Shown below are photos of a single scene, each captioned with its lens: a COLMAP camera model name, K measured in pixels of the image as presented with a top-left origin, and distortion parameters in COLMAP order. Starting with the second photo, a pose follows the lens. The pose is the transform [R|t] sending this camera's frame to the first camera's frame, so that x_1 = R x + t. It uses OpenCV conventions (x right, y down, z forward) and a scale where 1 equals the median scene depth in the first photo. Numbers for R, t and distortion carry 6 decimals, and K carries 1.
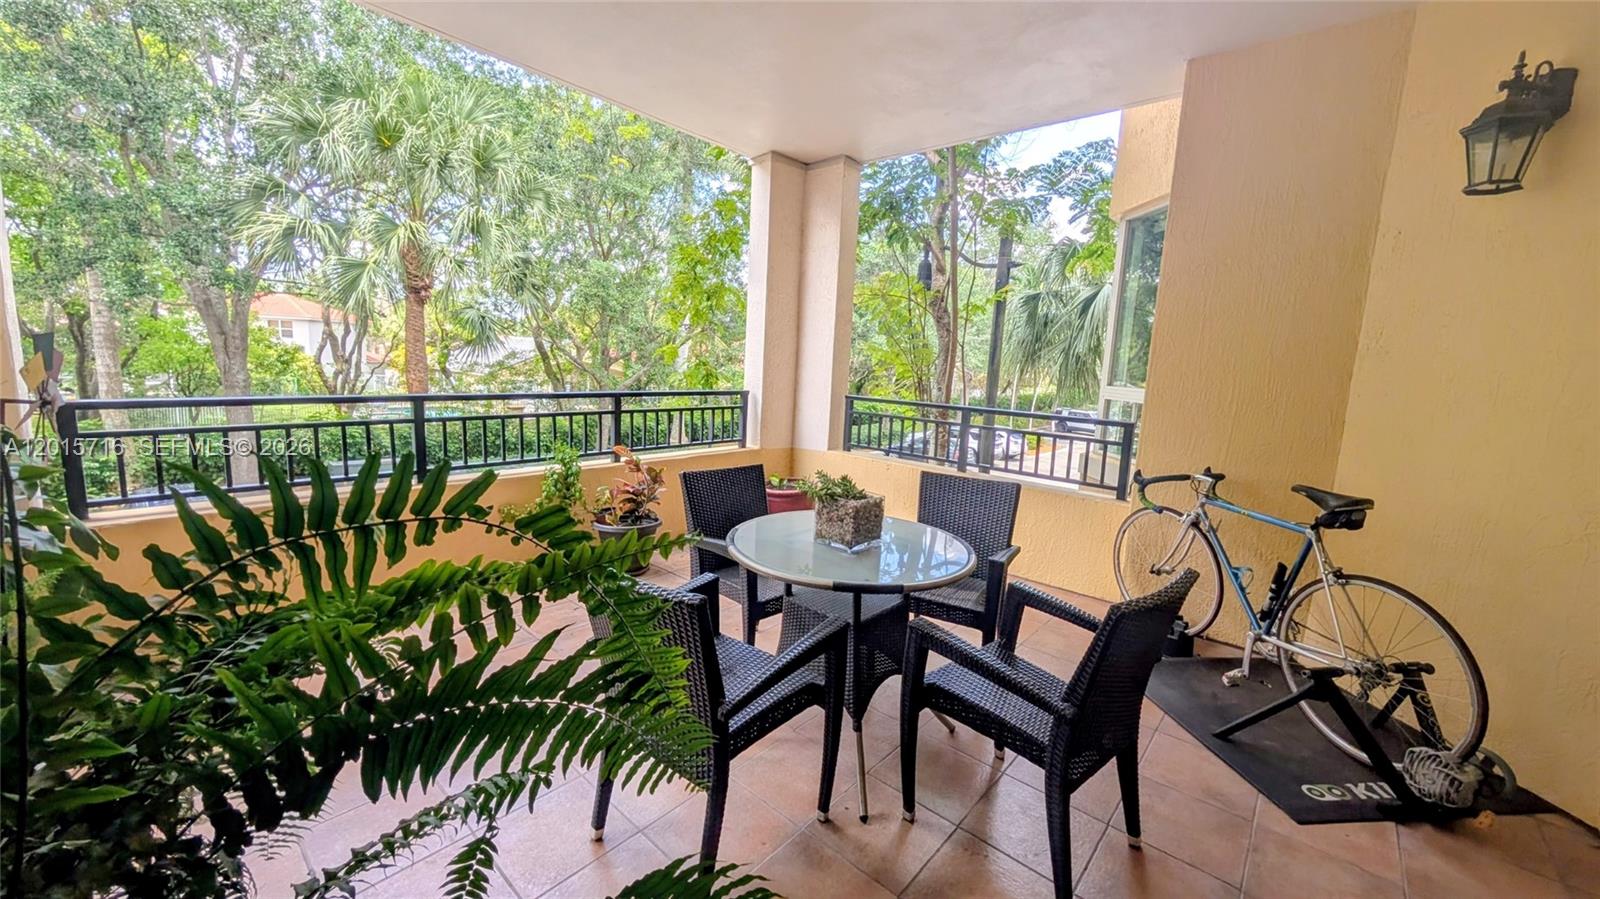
lens RADIAL K [[602.4, 0, 806.6], [0, 602.4, 446.5], [0, 0, 1]] dist [0.009267, -0.000094]
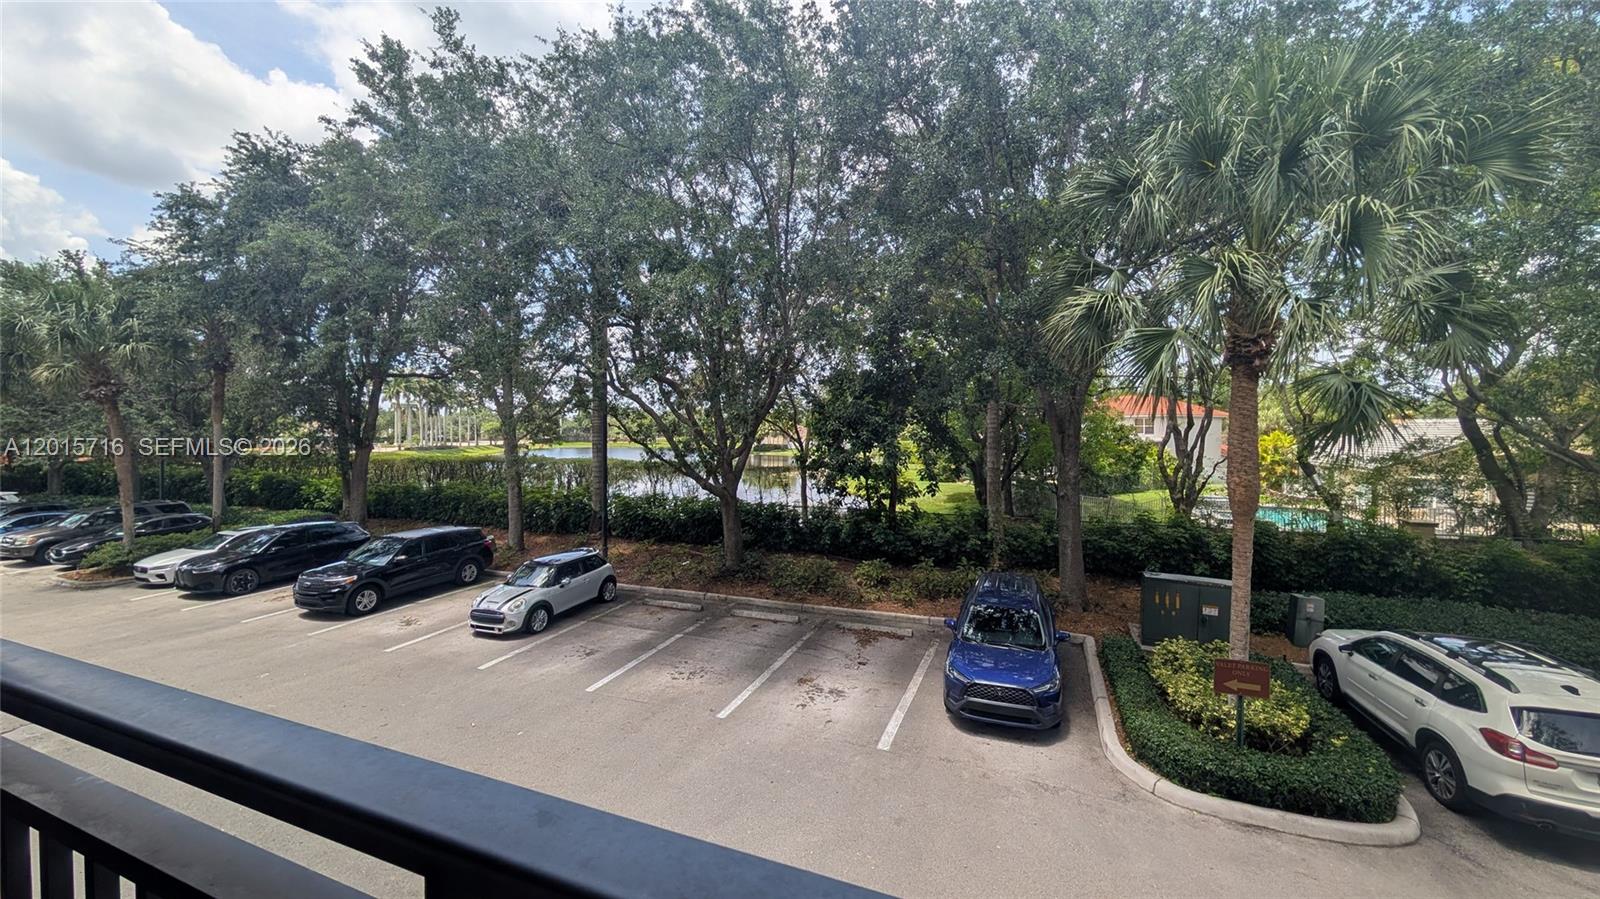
lens RADIAL K [[602.4, 0, 799.4], [0, 602.4, 444.1], [0, 0, 1]] dist [0.009267, -0.000094]
pose [[0.321196, -0.026673, -0.946637, -0.133996], [-0.121831, 0.990133, -0.069236, -0.043038], [0.939144, 0.137568, 0.314777, 0.284926]]
